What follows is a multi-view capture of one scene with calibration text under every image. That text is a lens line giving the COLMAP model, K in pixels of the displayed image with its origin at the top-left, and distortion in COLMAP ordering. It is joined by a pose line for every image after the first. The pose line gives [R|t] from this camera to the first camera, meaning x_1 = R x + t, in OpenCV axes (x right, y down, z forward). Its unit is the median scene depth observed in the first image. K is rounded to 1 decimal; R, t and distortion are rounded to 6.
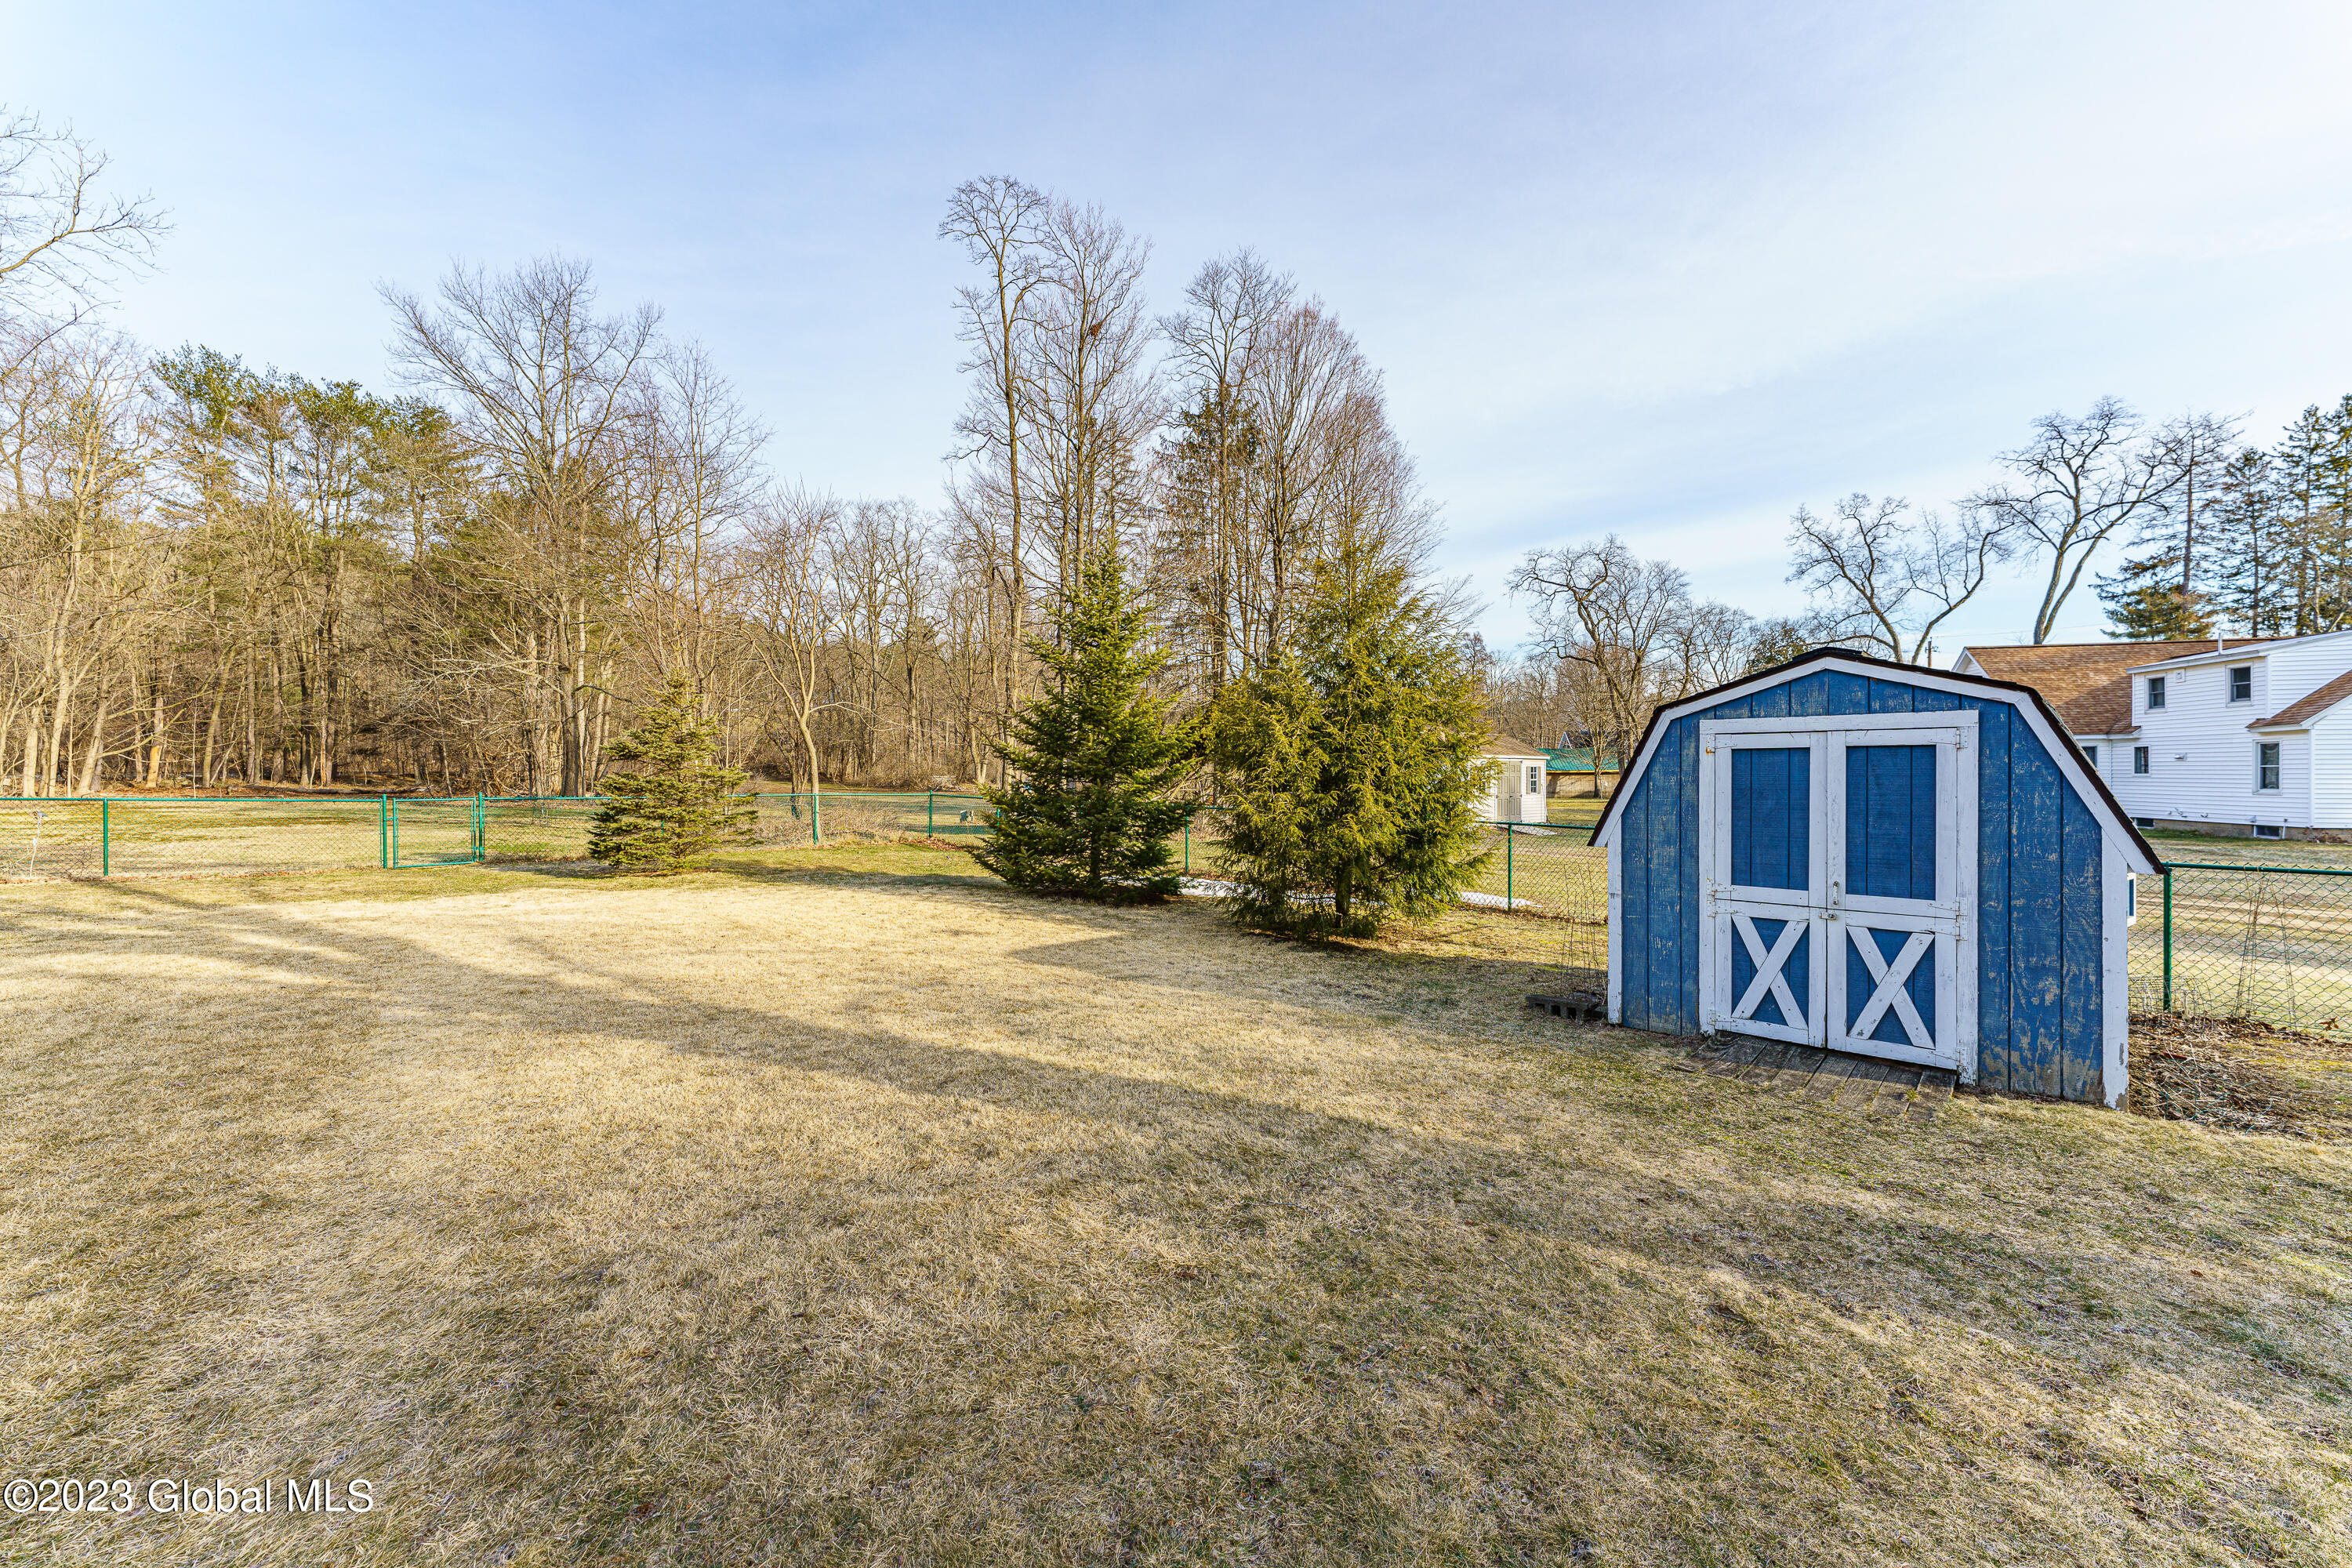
lens RADIAL K [[942.1, 0, 1180.3], [0, 942.1, 777.7], [0, 0, 1]] dist [0.002486, -0.000025]
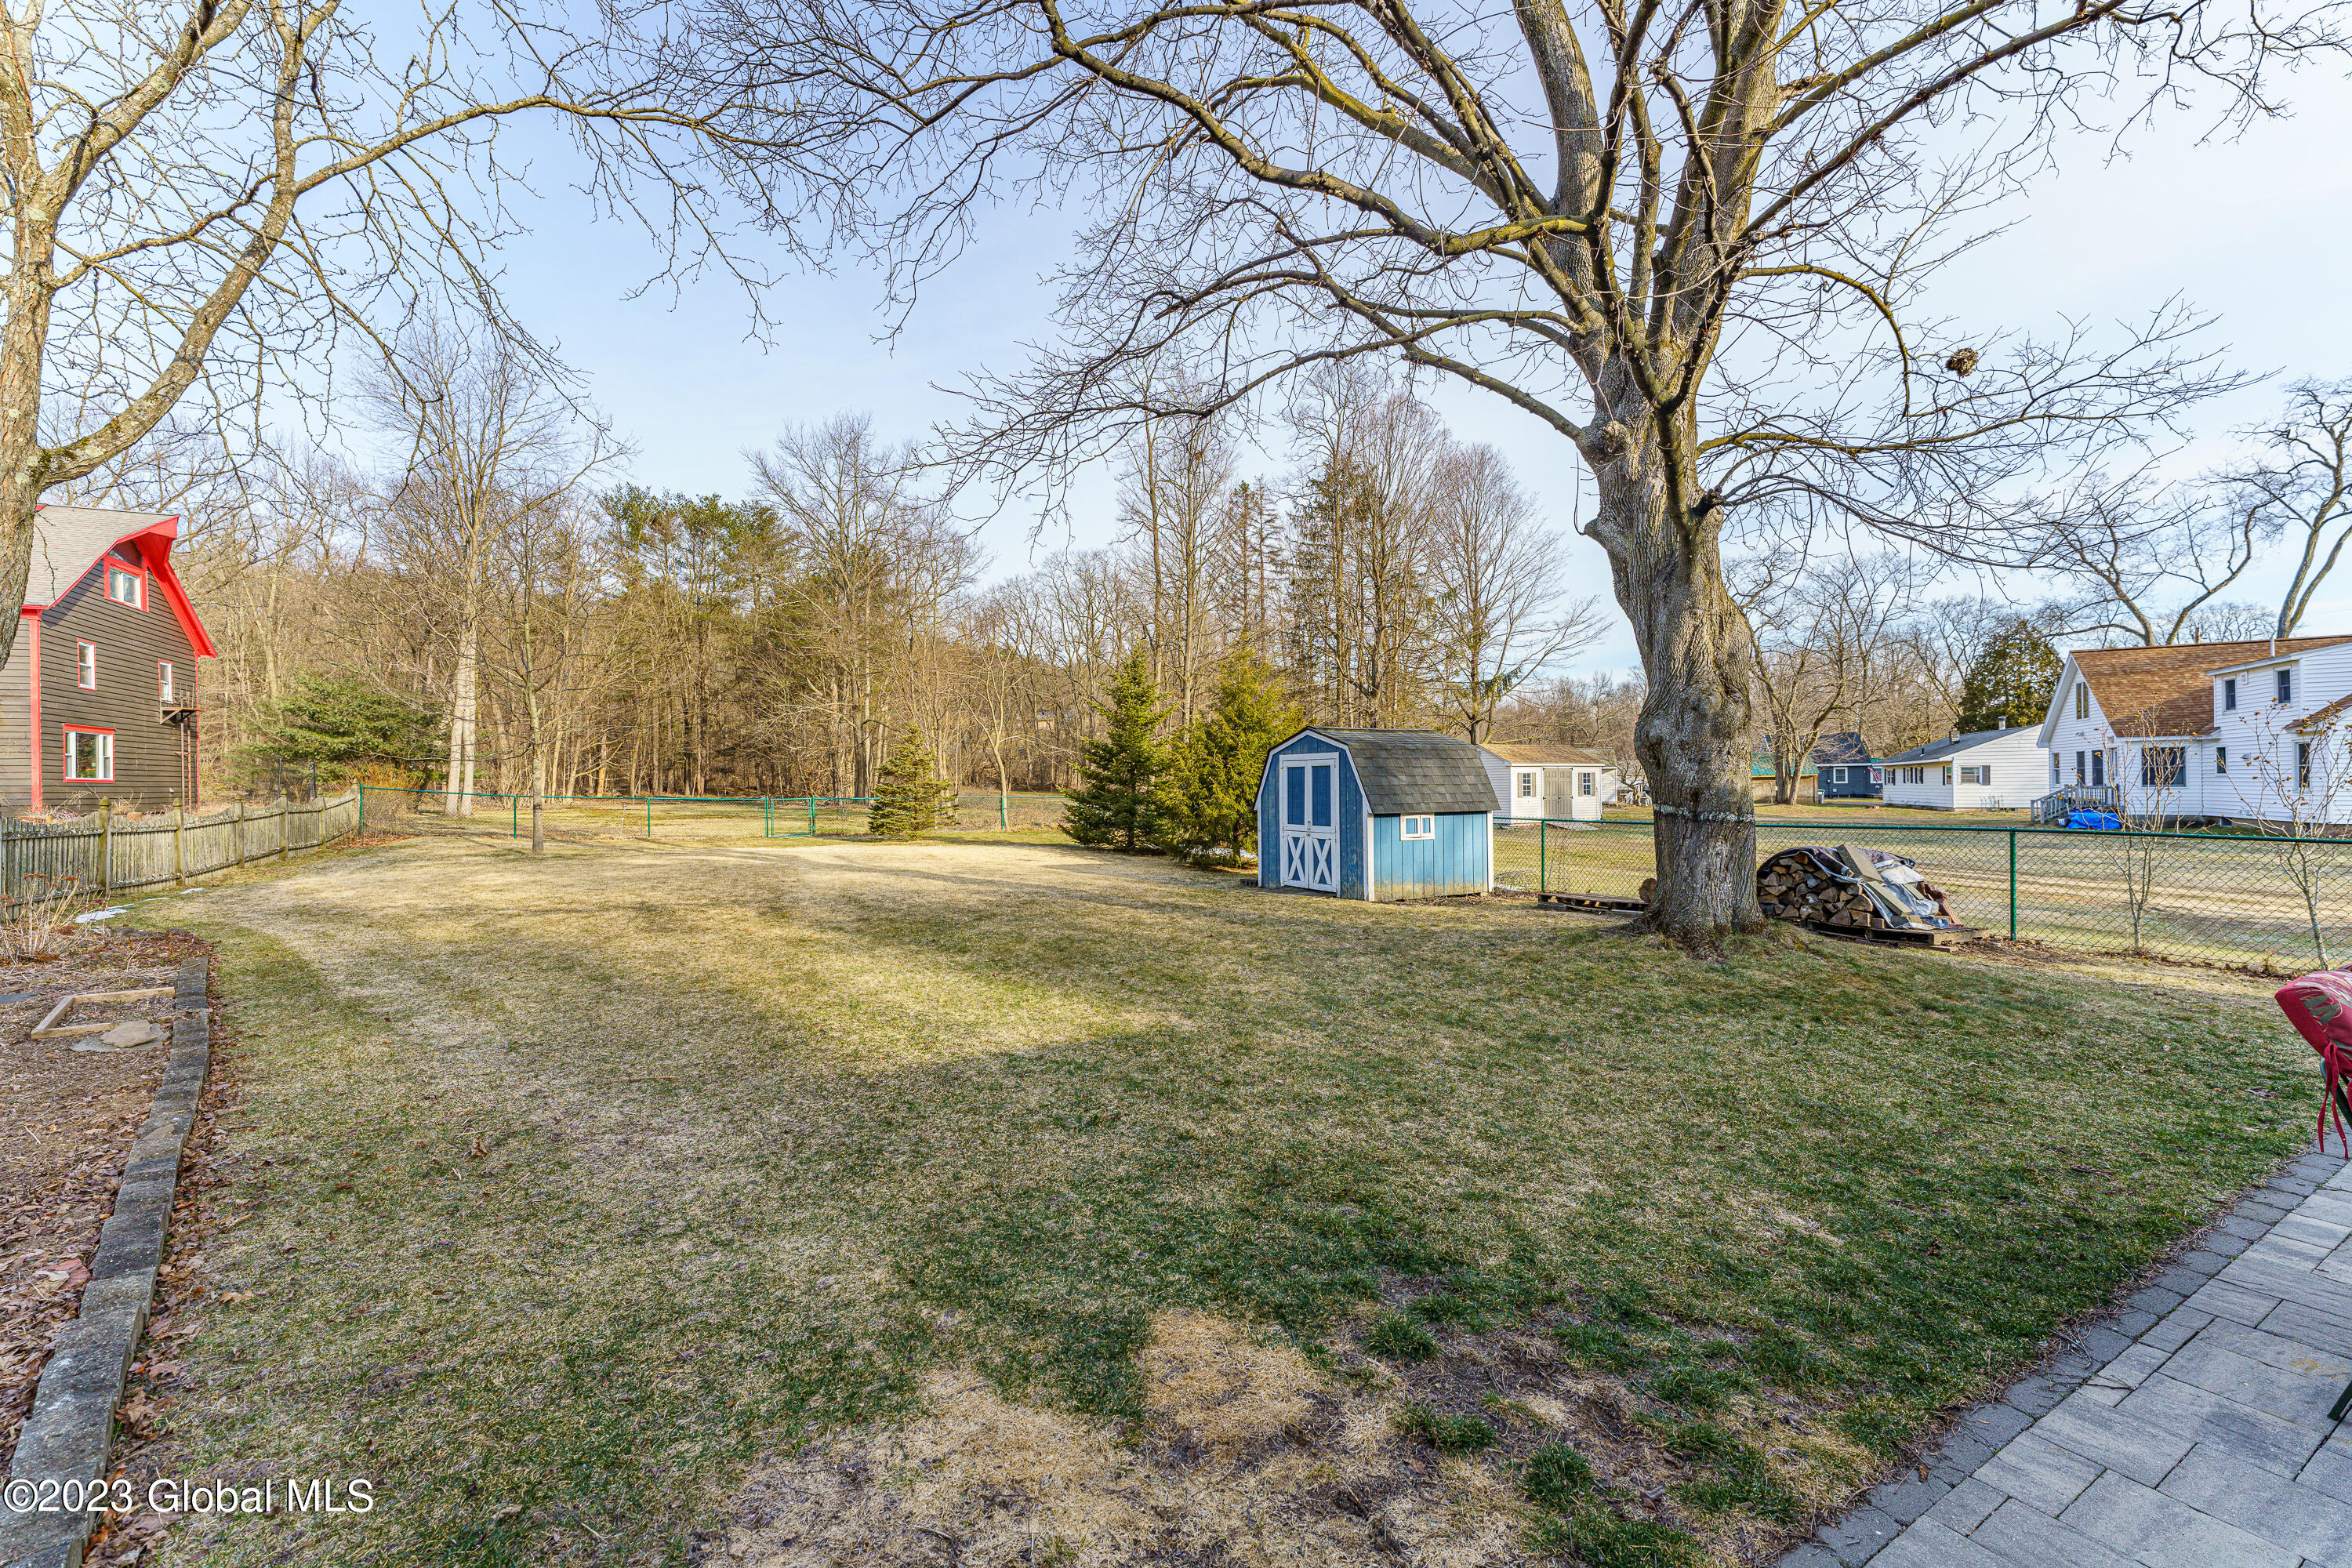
lens RADIAL K [[942.1, 0, 1177.5], [0, 942.1, 783.1], [0, 0, 1]] dist [0.002486, -0.000025]
pose [[0.968859, -0.007639, -0.247494, 0.140733], [0.006573, 0.999965, -0.005132, 0.003123], [0.247525, 0.003345, 0.968876, -0.215051]]
